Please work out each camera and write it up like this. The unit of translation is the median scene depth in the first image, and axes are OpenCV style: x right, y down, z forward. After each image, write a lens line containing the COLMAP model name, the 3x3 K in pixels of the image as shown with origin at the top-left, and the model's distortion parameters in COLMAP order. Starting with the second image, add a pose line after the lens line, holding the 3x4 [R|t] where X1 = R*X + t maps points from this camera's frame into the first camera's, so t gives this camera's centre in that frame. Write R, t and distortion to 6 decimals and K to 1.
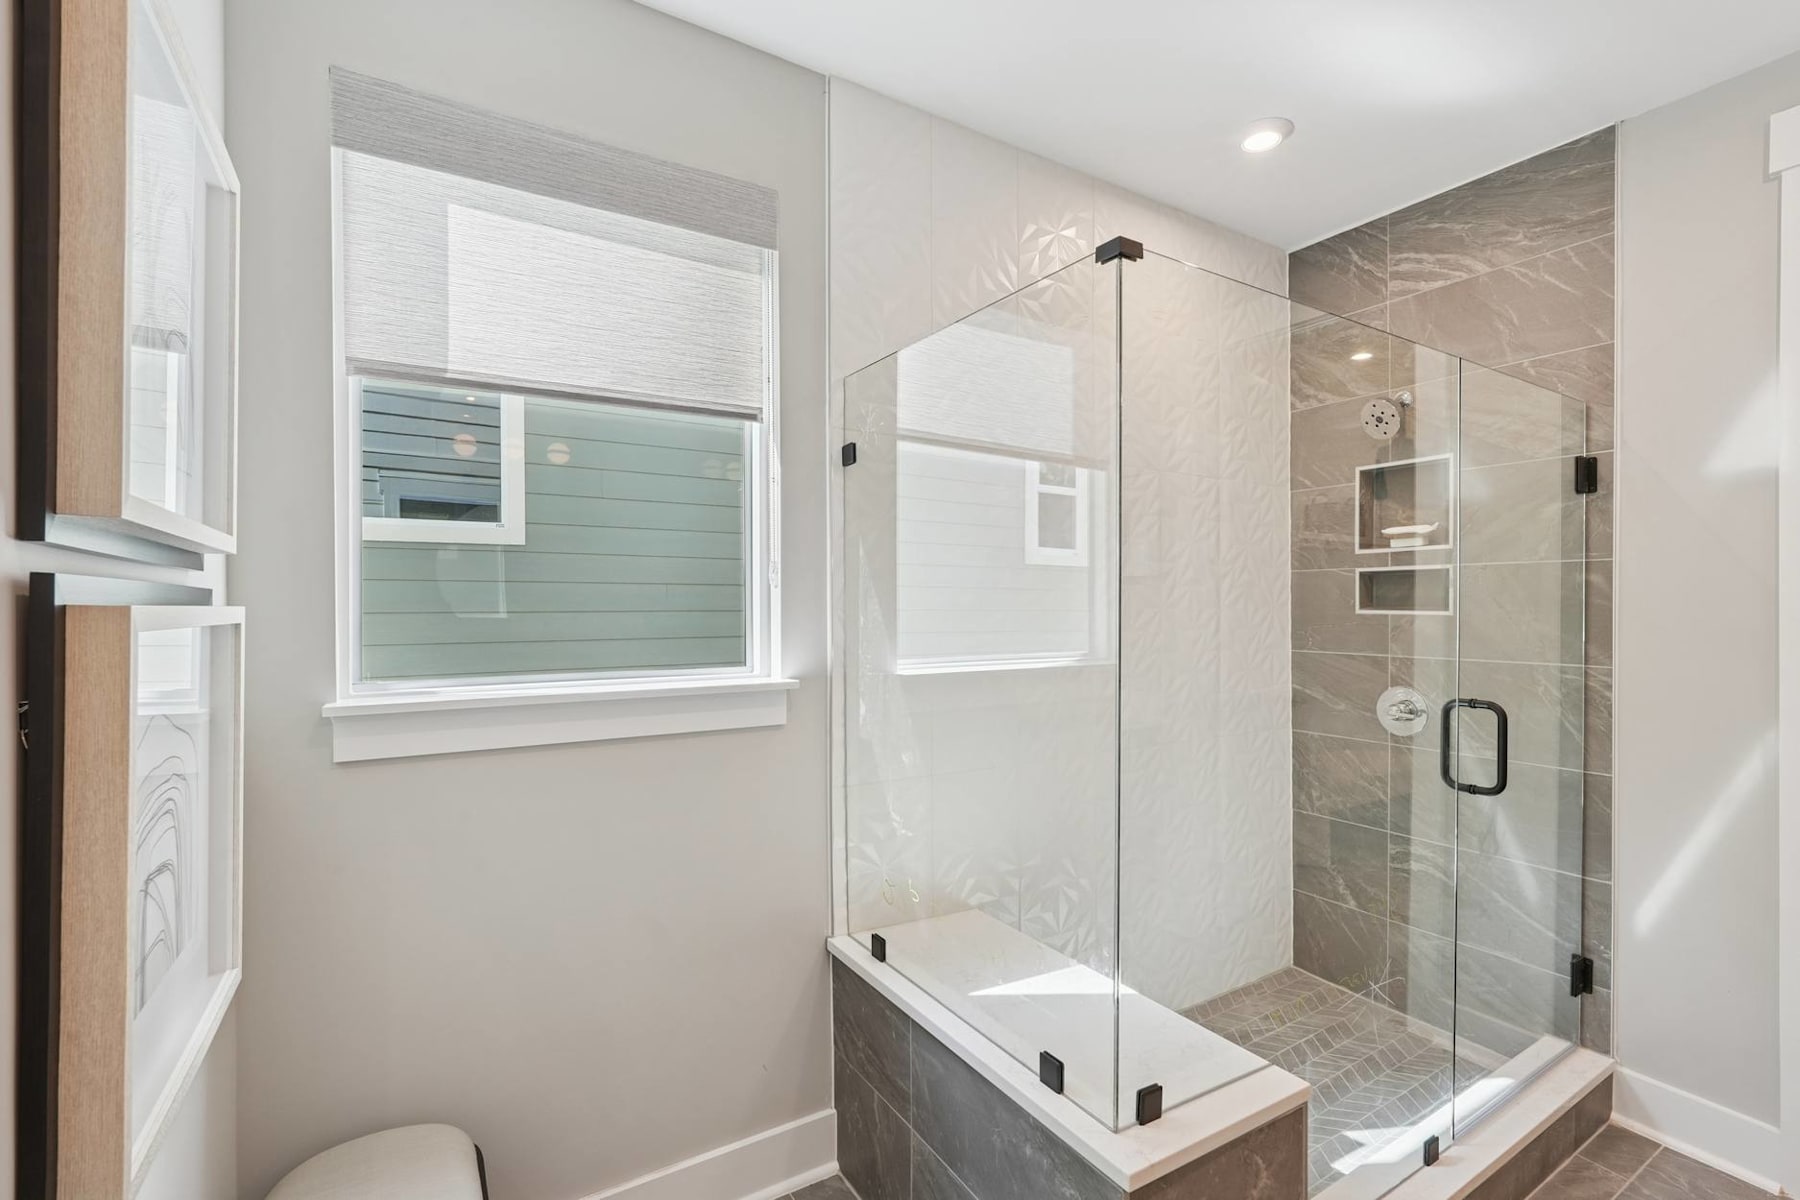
lens RADIAL K [[785.5, 0, 903.6], [0, 785.5, 612.3], [0, 0, 1]] dist [-0.002764, -0.000086]
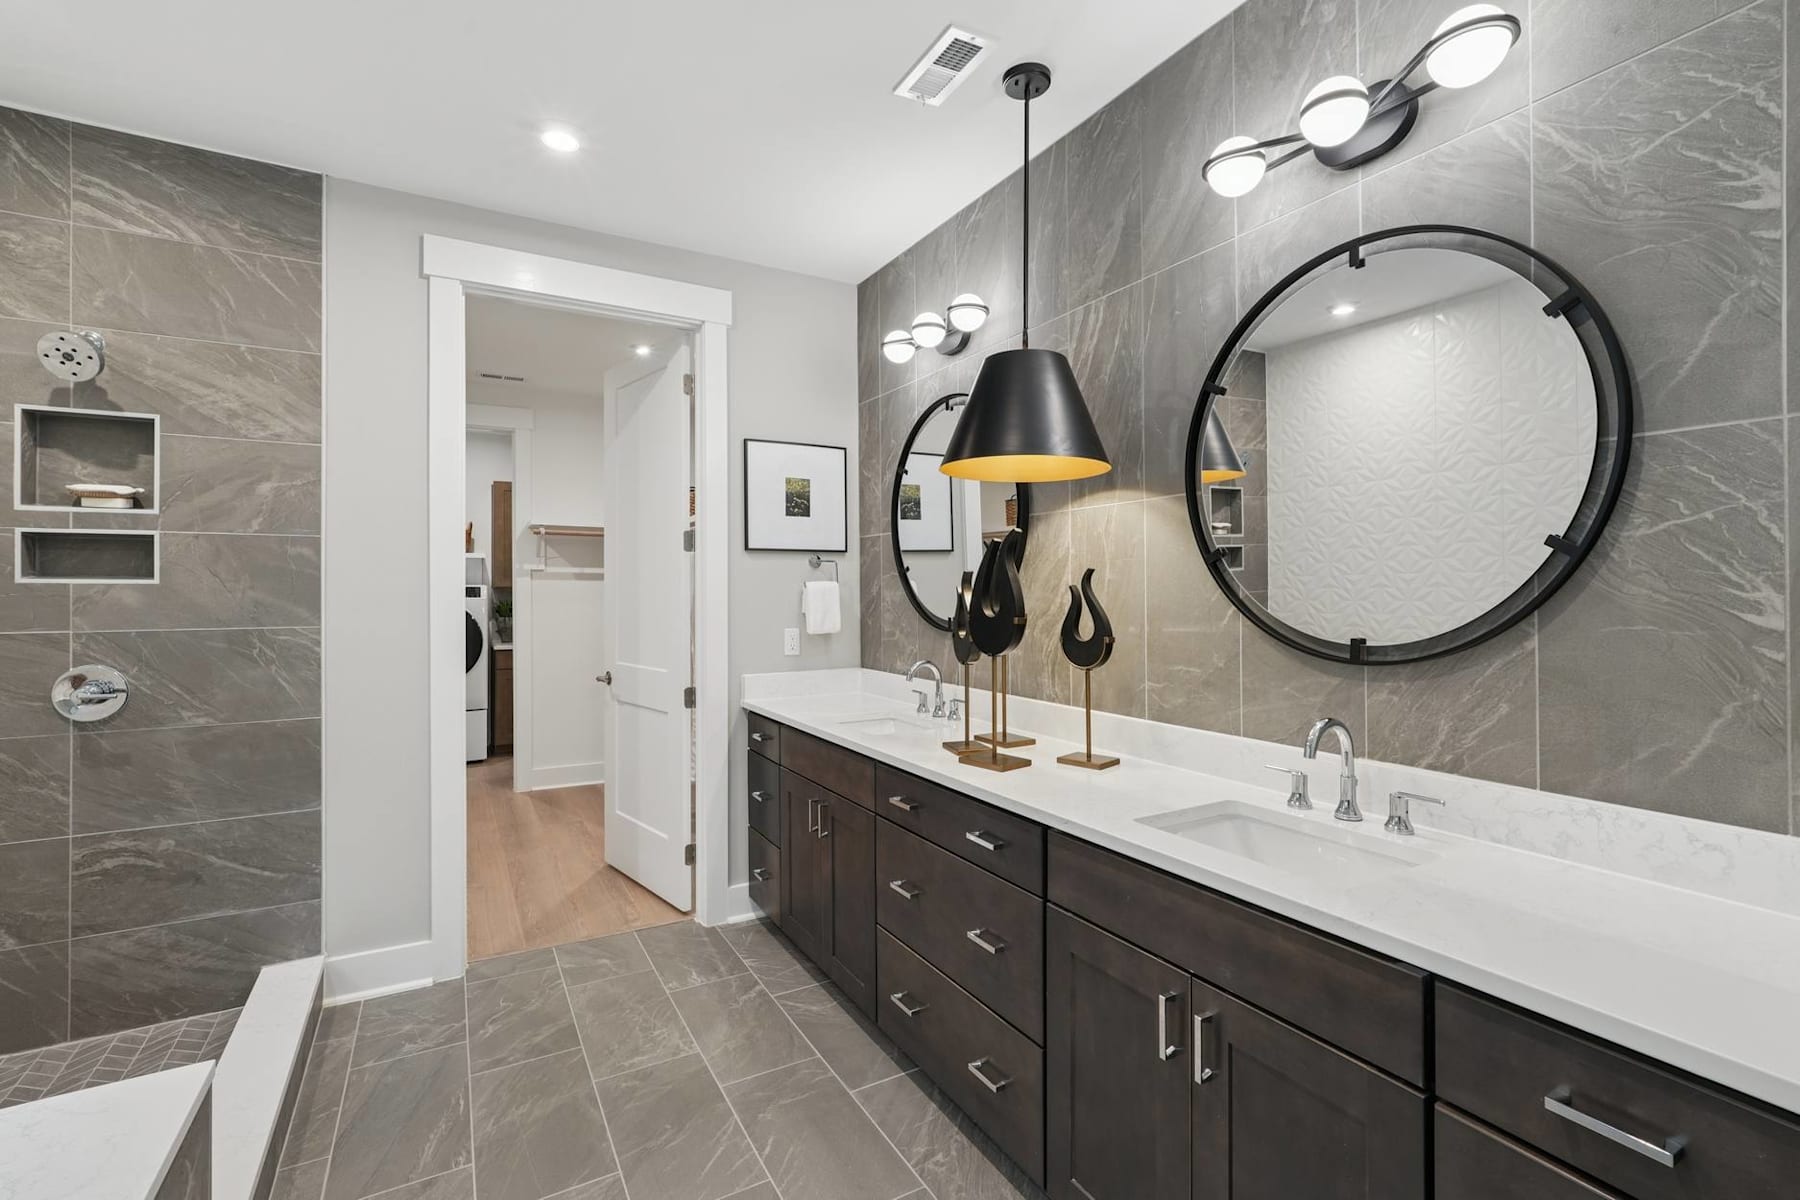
lens RADIAL K [[802.6, 0, 894.6], [0, 802.6, 577.0], [0, 0, 1]] dist [-0.000952, 0.000240]
pose [[0.047345, 0.008521, 0.998842, -0.232541], [0.005756, 0.999945, -0.008803, 0.008785], [-0.998862, 0.006166, 0.047294, 0.057500]]
